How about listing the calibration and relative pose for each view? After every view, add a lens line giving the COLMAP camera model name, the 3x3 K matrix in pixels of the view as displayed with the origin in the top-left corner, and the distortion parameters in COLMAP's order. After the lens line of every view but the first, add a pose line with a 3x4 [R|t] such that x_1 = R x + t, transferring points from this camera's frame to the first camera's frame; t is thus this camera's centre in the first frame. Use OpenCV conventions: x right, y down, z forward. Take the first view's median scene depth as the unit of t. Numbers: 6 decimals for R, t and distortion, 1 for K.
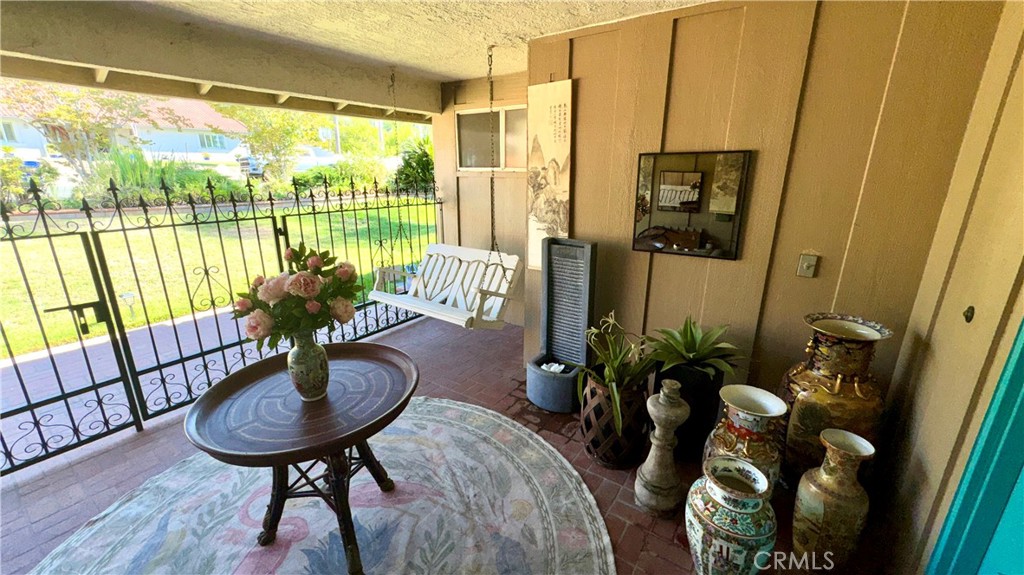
lens RADIAL K [[407.7, 0, 509.1], [0, 407.7, 286.9], [0, 0, 1]] dist [-0.003478, -0.000205]
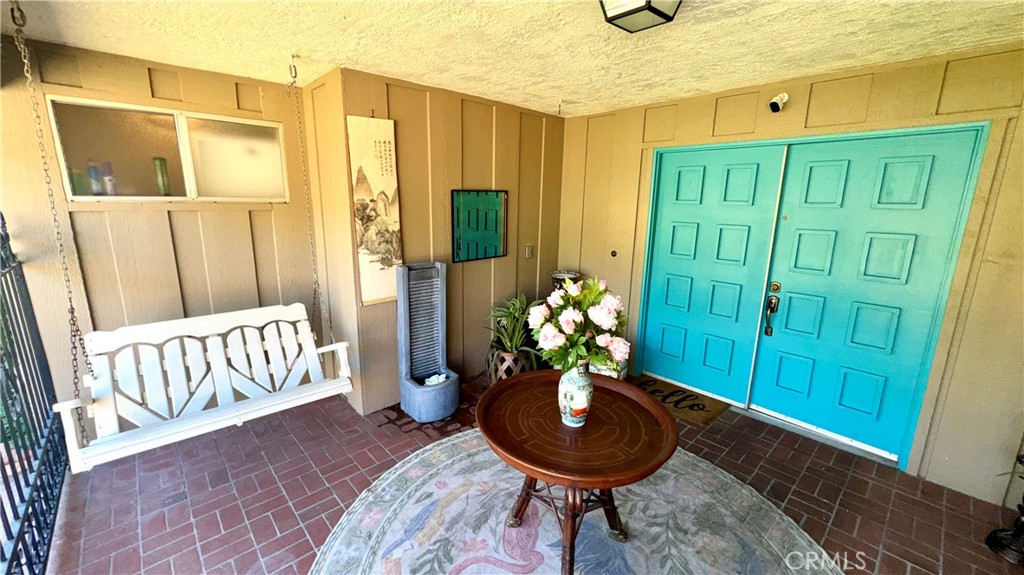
lens RADIAL K [[407.7, 0, 508.1], [0, 407.7, 287.9], [0, 0, 1]] dist [-0.003478, -0.000205]
pose [[0.220469, -0.213358, 0.951773, -0.829993], [0.255617, 0.954318, 0.154717, -0.155883], [-0.941304, 0.209179, 0.264936, 0.468690]]
